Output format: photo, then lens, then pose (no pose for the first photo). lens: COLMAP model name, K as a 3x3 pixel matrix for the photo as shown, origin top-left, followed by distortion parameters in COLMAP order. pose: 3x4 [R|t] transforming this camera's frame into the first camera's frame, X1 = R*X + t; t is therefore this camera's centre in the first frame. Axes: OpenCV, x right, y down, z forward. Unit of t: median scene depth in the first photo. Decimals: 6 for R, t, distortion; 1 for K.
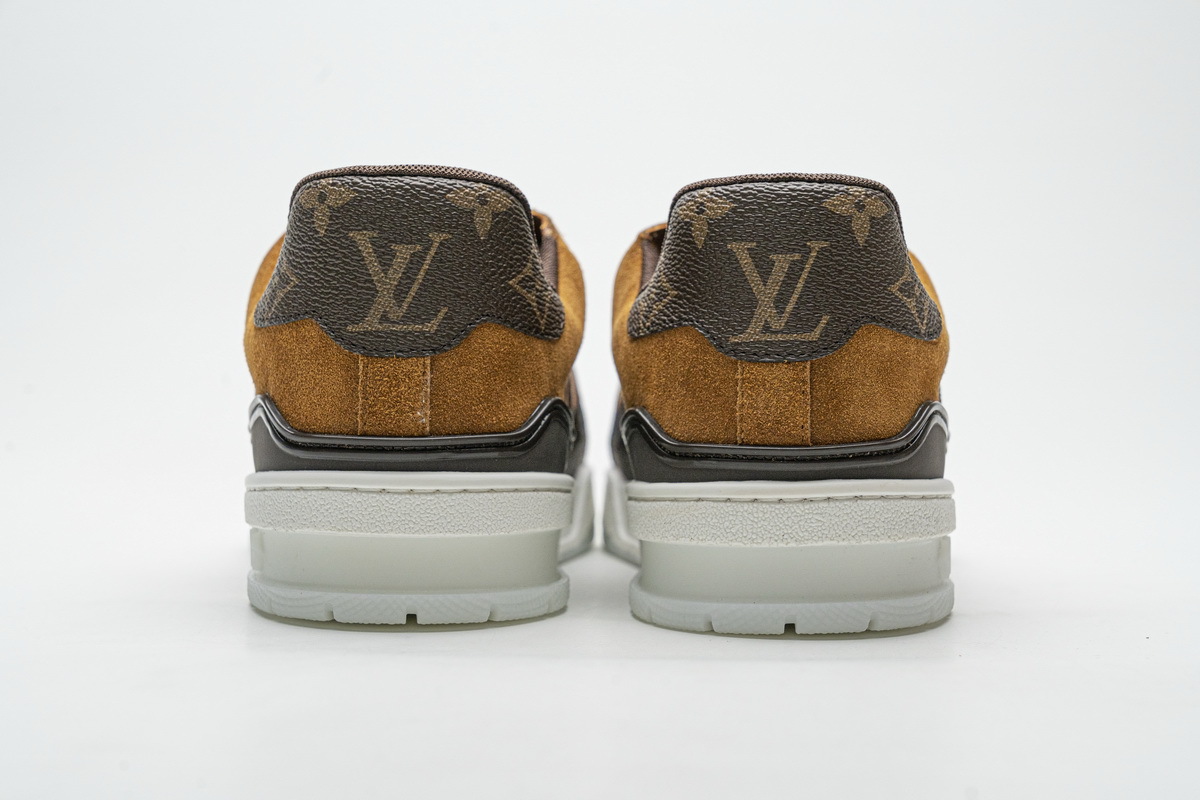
lens RADIAL K [[2351.4, 0, 613.6], [0, 2351.4, 400.4], [0, 0, 1]] dist [0.042094, -0.258988]
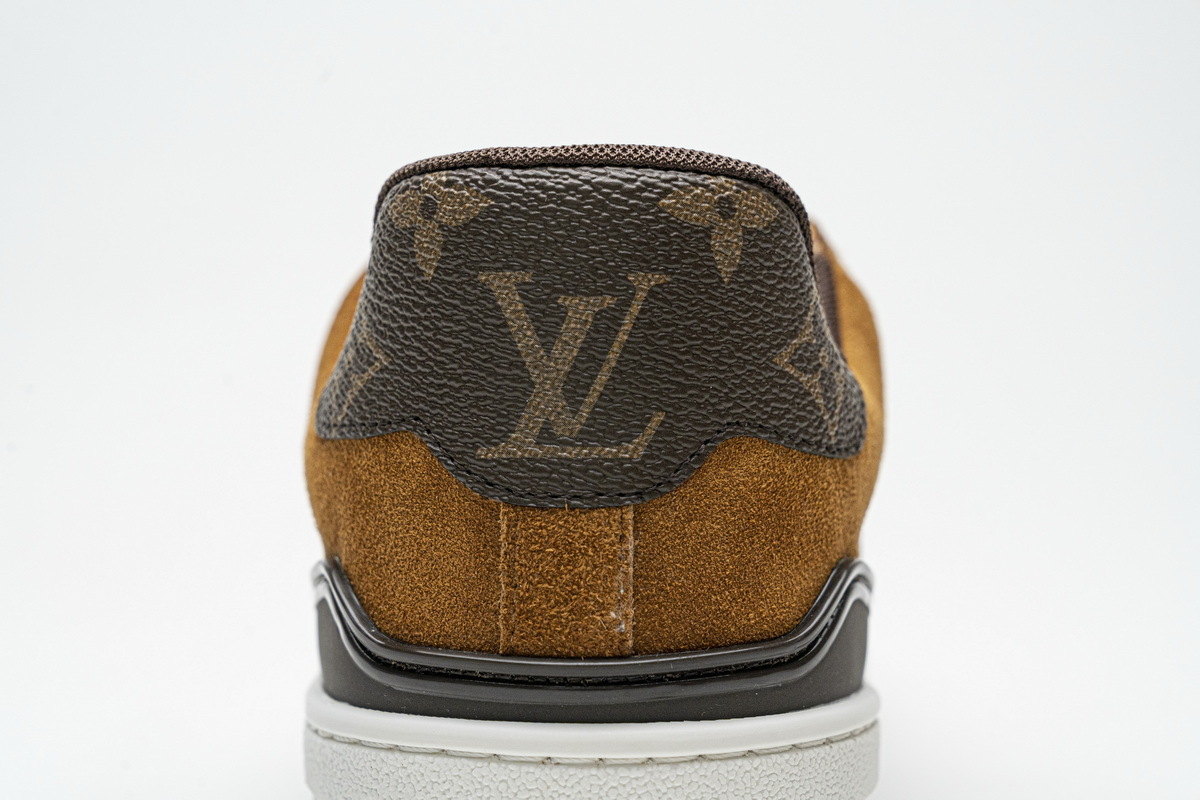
lens RADIAL K [[2351.4, 0, 613.6], [0, 2351.4, 400.4], [0, 0, 1]] dist [0.042094, -0.258988]
pose [[0.998007, -0.009391, -0.062393, -0.048684], [0.010573, 0.999770, 0.018635, -0.052175], [0.062204, -0.019257, 0.997878, 0.467092]]
